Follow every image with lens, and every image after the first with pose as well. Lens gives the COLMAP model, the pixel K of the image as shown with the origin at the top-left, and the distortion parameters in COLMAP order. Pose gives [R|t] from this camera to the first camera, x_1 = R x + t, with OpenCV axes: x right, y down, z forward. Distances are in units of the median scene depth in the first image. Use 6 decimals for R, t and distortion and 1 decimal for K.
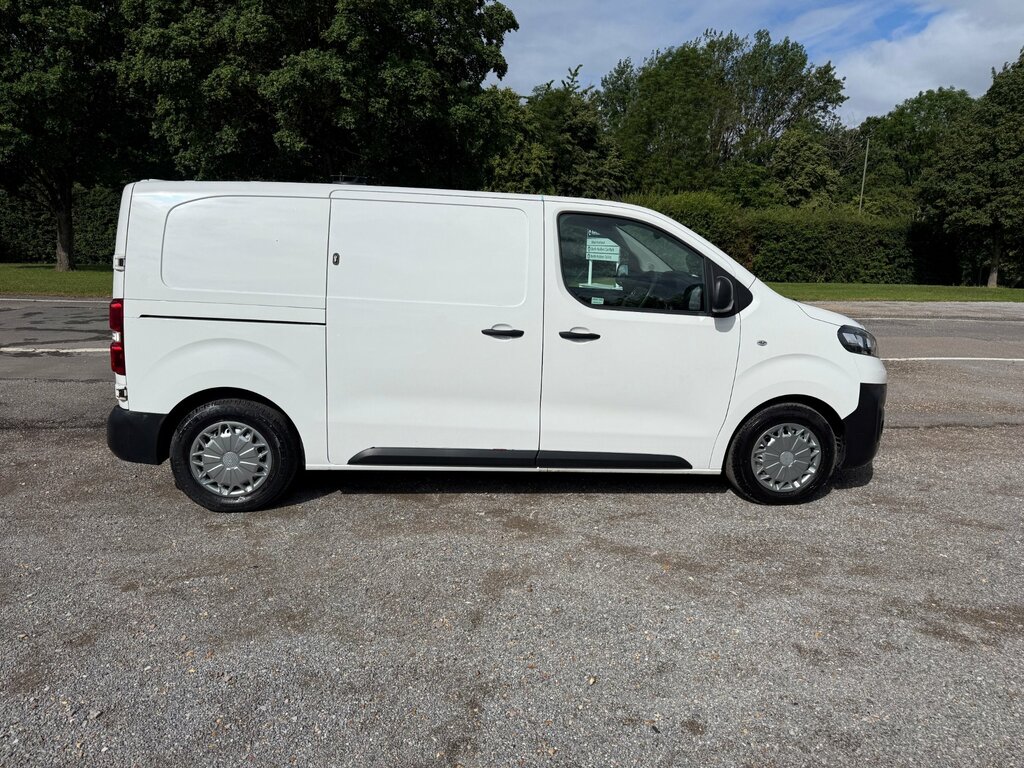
lens RADIAL K [[732.0, 0, 505.3], [0, 732.0, 382.4], [0, 0, 1]] dist [0.034551, -0.040450]
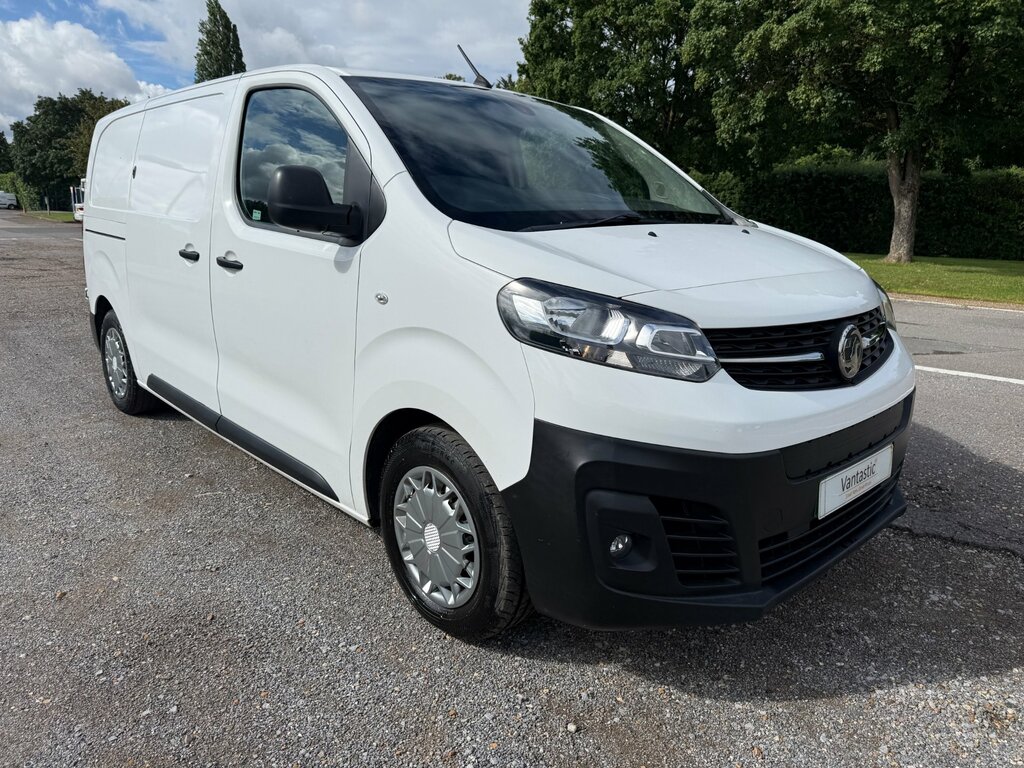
lens RADIAL K [[731.6, 0, 519.9], [0, 731.6, 388.4], [0, 0, 1]] dist [-0.002929, 0.000265]
pose [[0.603477, 0.169945, -0.779060, 0.237375], [-0.157926, 0.983144, 0.092131, -0.015494], [0.781585, 0.067435, 0.620143, 0.223182]]
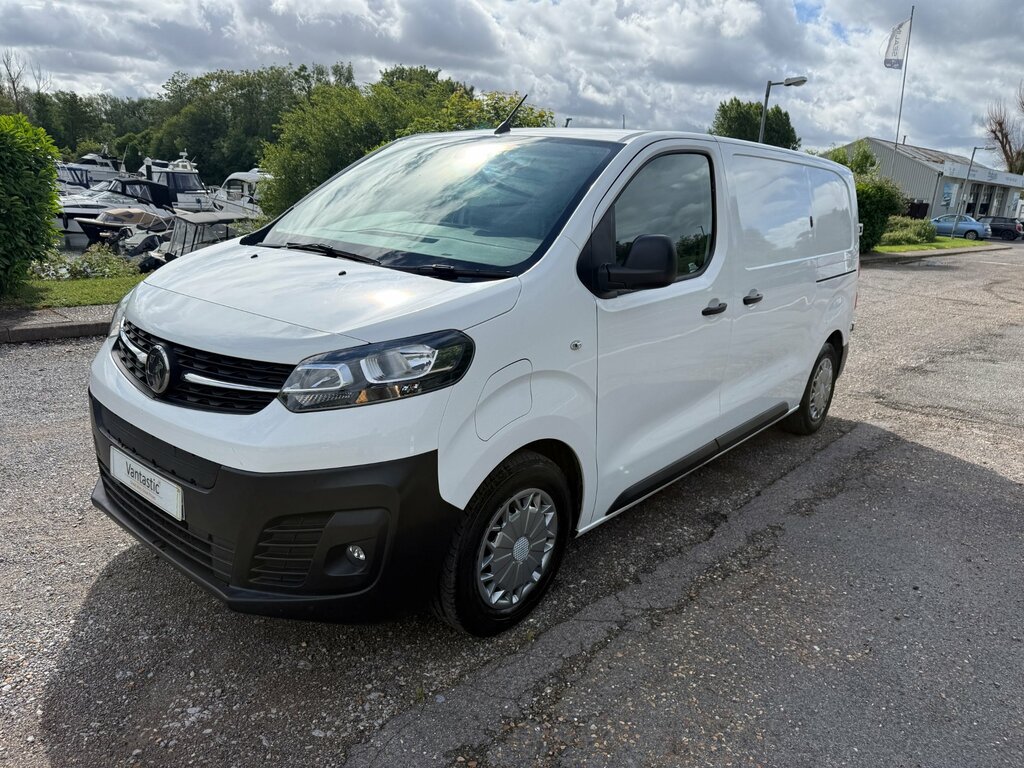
lens RADIAL K [[728.6, 0, 505.6], [0, 728.6, 377.0], [0, 0, 1]] dist [0.041080, -0.052076]
pose [[-0.728379, 0.100713, -0.677732, 0.217610], [-0.215169, 0.905477, 0.365806, -0.094522], [0.650512, 0.412272, -0.637860, 0.519080]]
